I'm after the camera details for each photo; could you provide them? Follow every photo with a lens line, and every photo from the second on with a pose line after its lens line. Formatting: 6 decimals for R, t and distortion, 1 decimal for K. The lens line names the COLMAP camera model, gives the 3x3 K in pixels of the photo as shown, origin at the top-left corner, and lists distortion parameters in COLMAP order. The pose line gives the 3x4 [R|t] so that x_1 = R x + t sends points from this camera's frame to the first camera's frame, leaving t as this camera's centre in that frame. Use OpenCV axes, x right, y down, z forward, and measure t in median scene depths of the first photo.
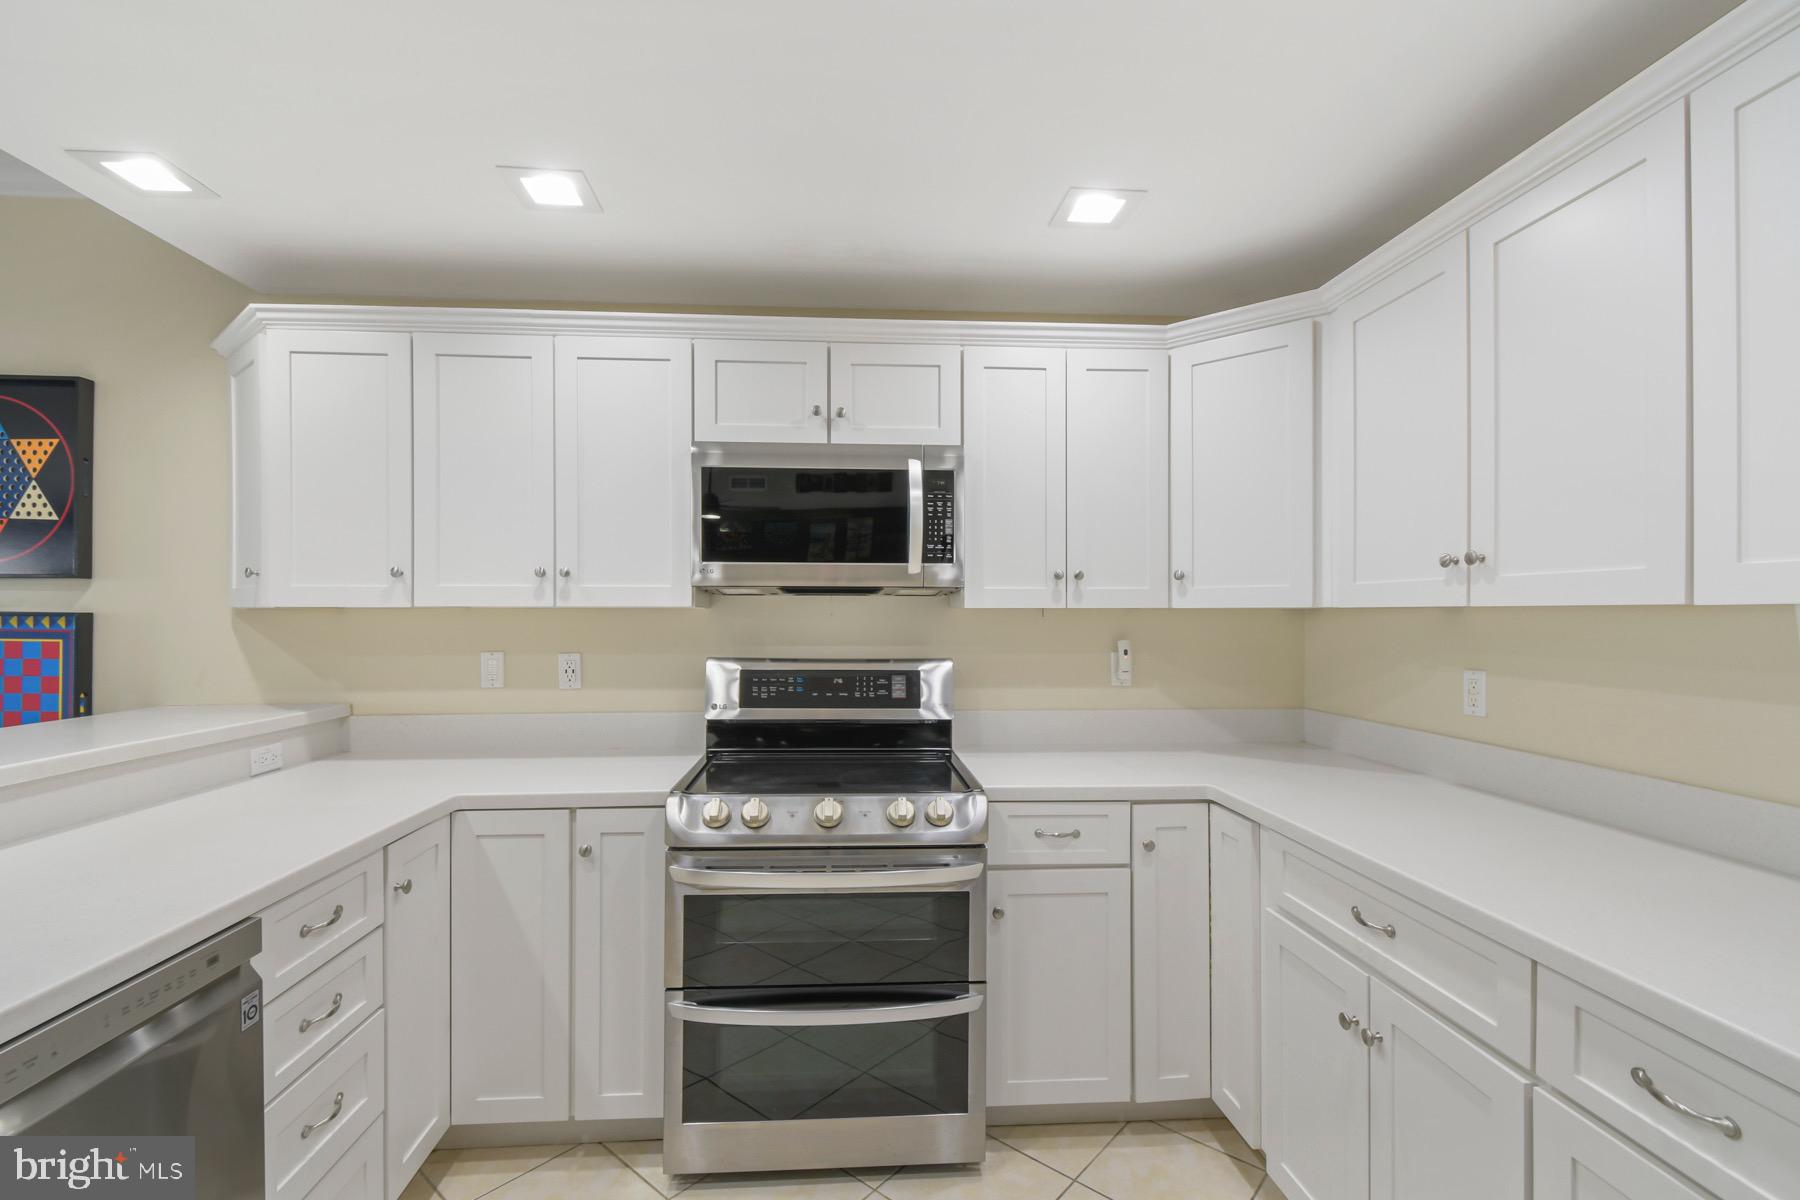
lens RADIAL K [[801.8, 0, 895.6], [0, 801.8, 614.2], [0, 0, 1]] dist [0.001045, 0.000011]
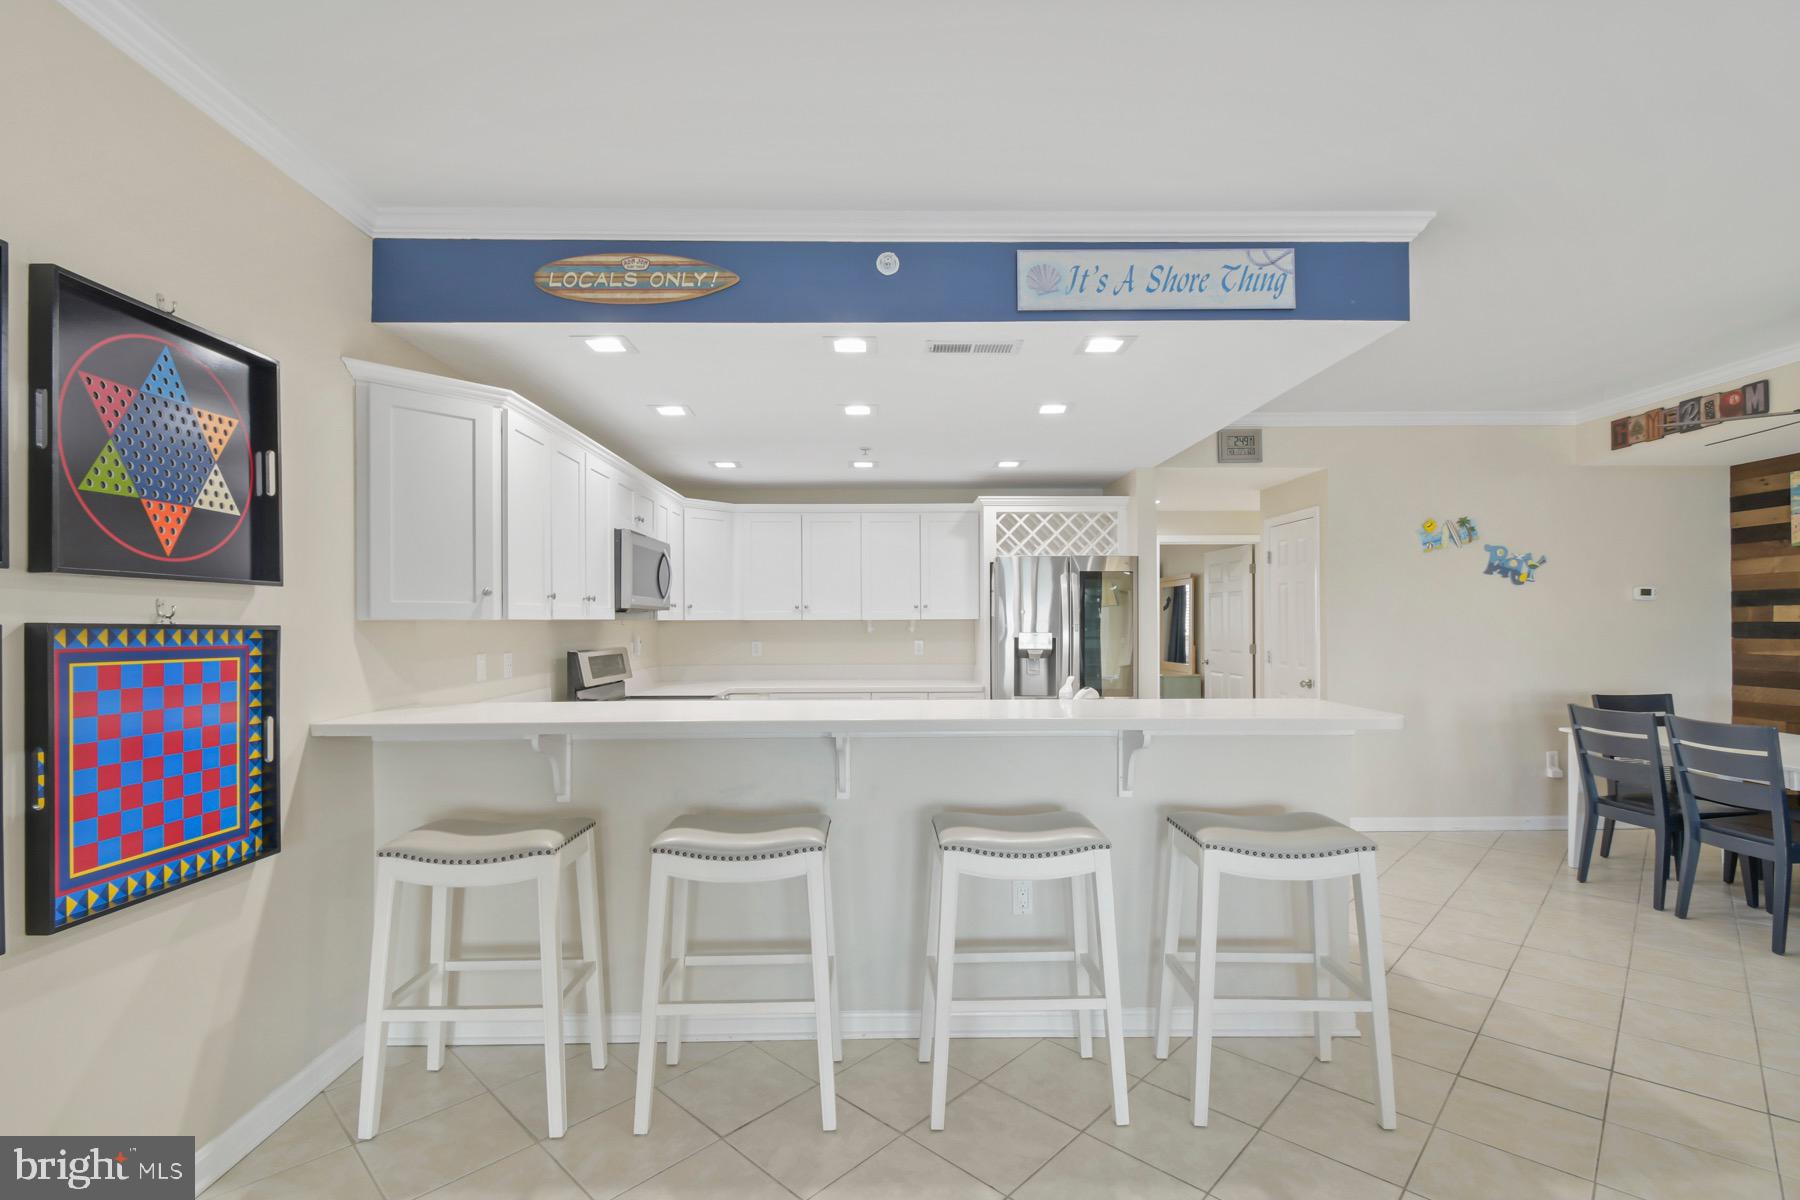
lens RADIAL K [[801.8, 0, 895.6], [0, 801.8, 614.2], [0, 0, 1]] dist [0.001045, 0.000011]
pose [[0.052166, 0.007696, 0.998609, -1.926603], [0.005171, 0.999955, -0.007977, -0.003549], [-0.998625, 0.005580, 0.052124, 0.277120]]
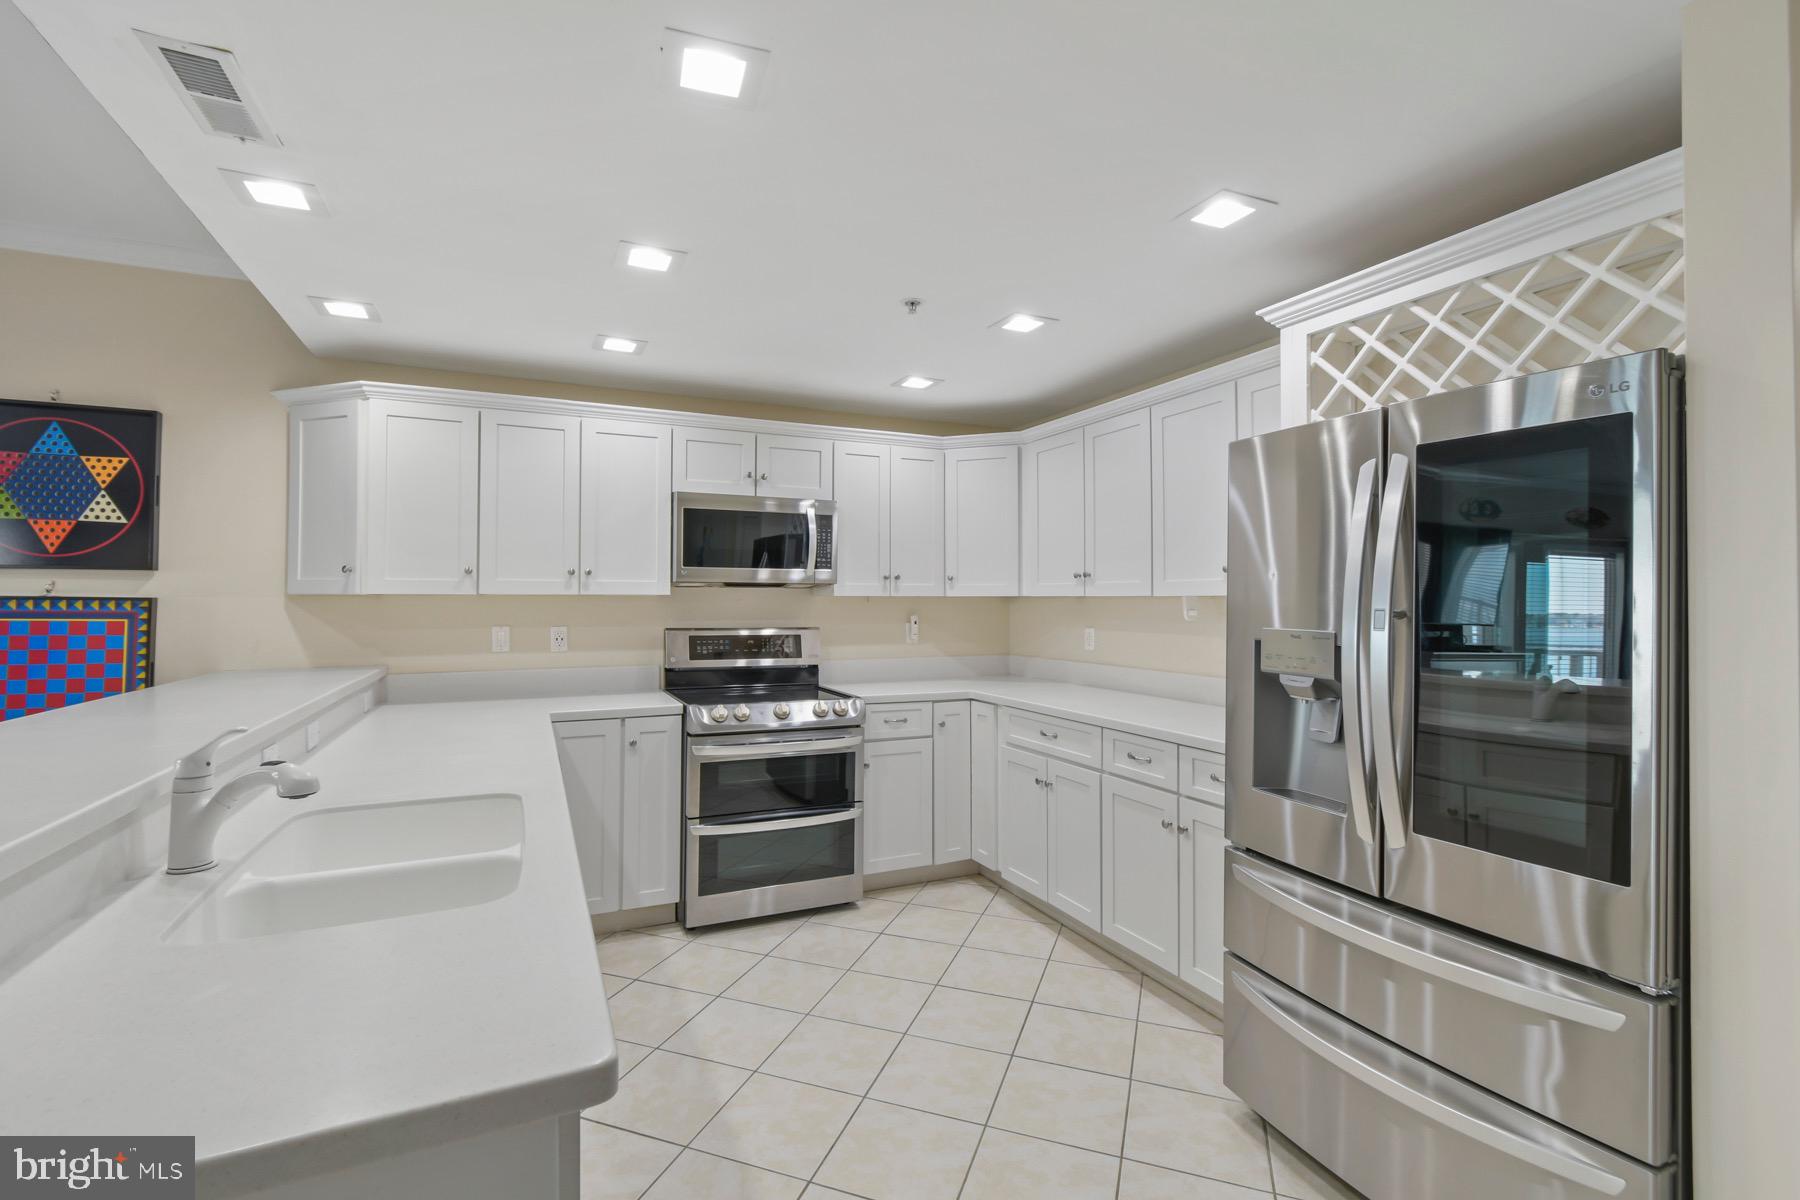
lens RADIAL K [[797.4, 0, 897.8], [0, 797.4, 581.8], [0, 0, 1]] dist [0.000024, -0.000001]
pose [[0.933133, 0.009178, 0.359414, -0.387639], [-0.001136, 0.999744, -0.022579, 0.000190], [-0.359529, 0.020660, 0.932905, -0.602539]]
